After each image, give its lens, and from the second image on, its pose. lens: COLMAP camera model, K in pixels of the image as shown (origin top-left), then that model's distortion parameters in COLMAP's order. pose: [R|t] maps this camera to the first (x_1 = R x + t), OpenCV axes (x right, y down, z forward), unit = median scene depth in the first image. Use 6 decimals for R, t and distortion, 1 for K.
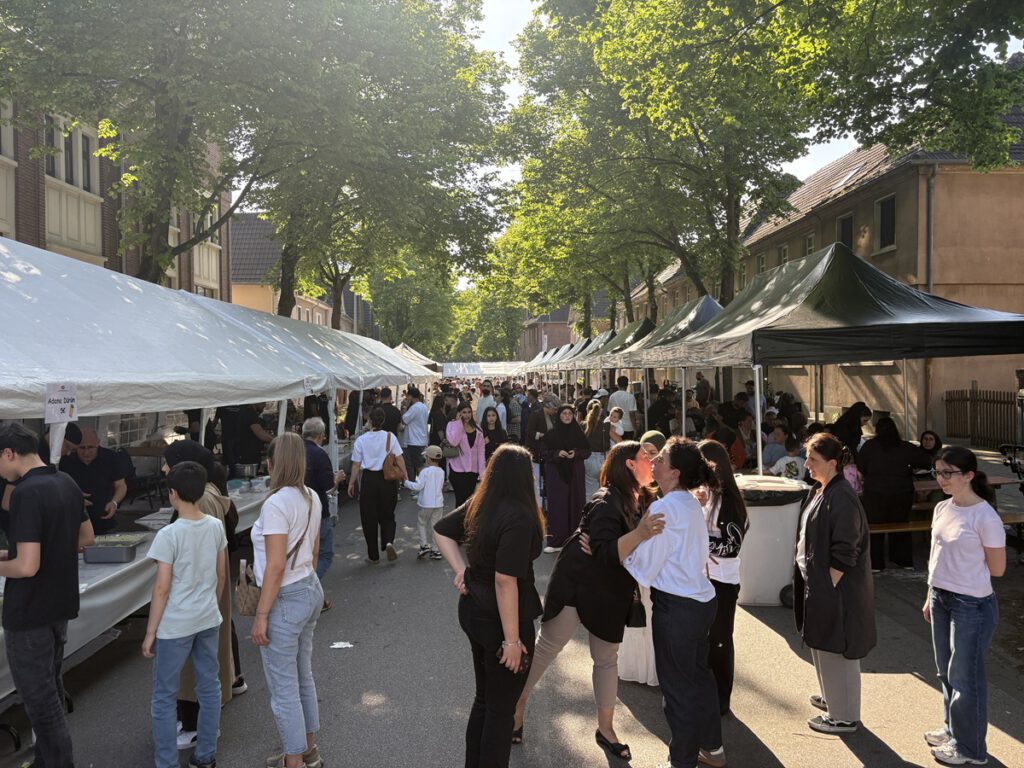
lens RADIAL K [[764.0, 0, 512.0], [0, 764.0, 384.0], [0, 0, 1]] dist [0.067303, -0.078055]
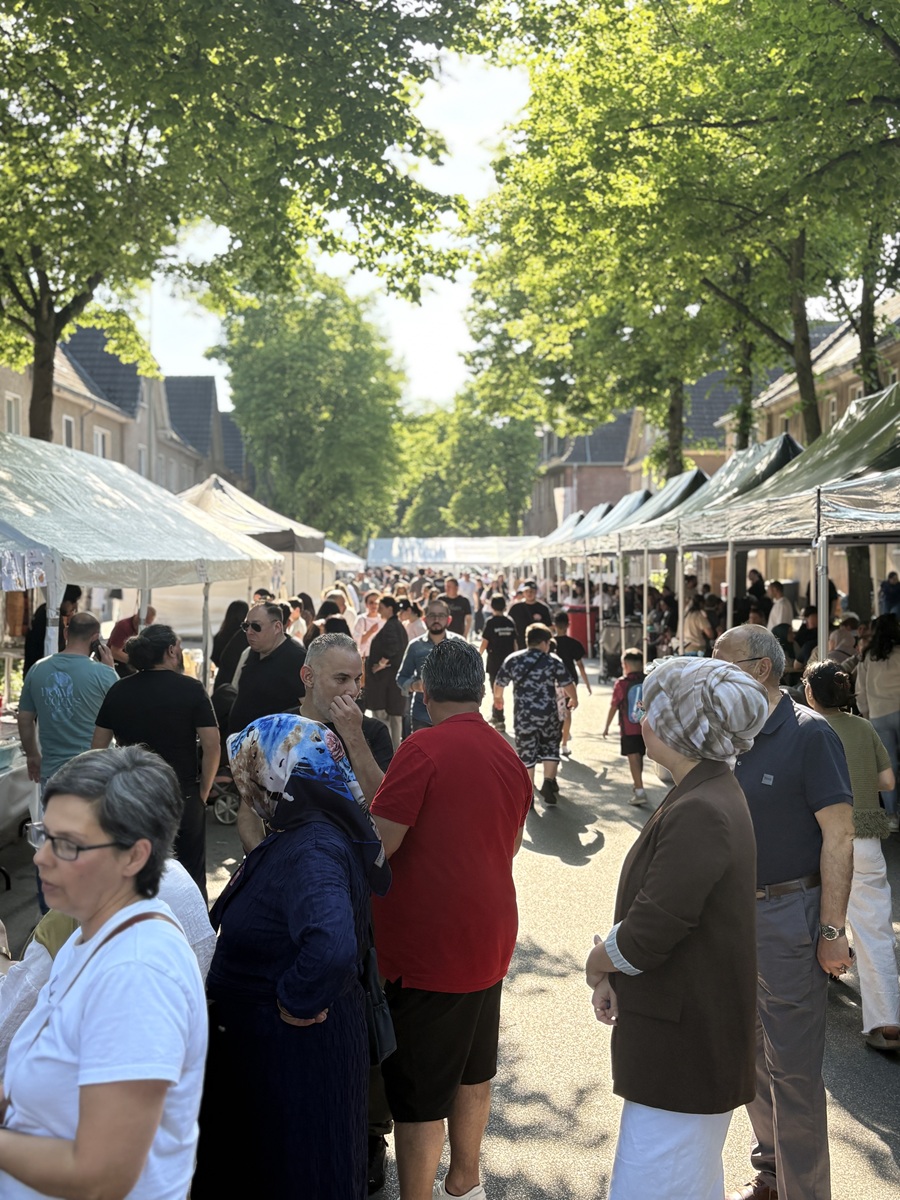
lens RADIAL K [[1304.2, 0, 450.0], [0, 1304.2, 600.0], [0, 0, 1]] dist [0.001235, 0.000605]
pose [[0.998536, 0.011475, -0.052859, 0.016420], [-0.010641, 0.999815, 0.016030, -0.004409], [0.053033, -0.015444, 0.998473, 0.534312]]
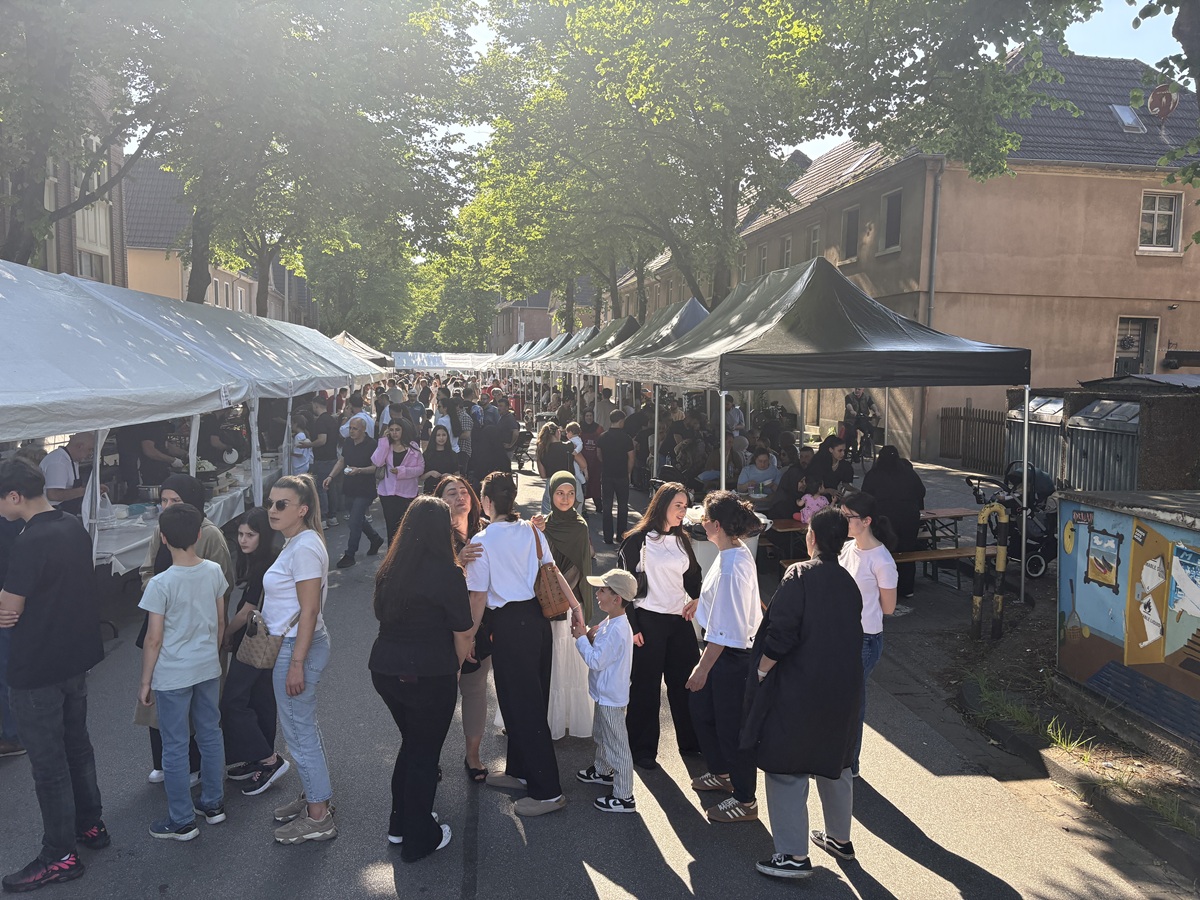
lens RADIAL K [[902.8, 0, 600.0], [0, 902.8, 450.0], [0, 0, 1]] dist [0.014055, 0.003295]
pose [[0.991331, 0.015698, 0.130451, 0.008876], [-0.025948, 0.996675, 0.077243, -0.012228], [-0.128804, -0.079958, 0.988441, -0.027453]]
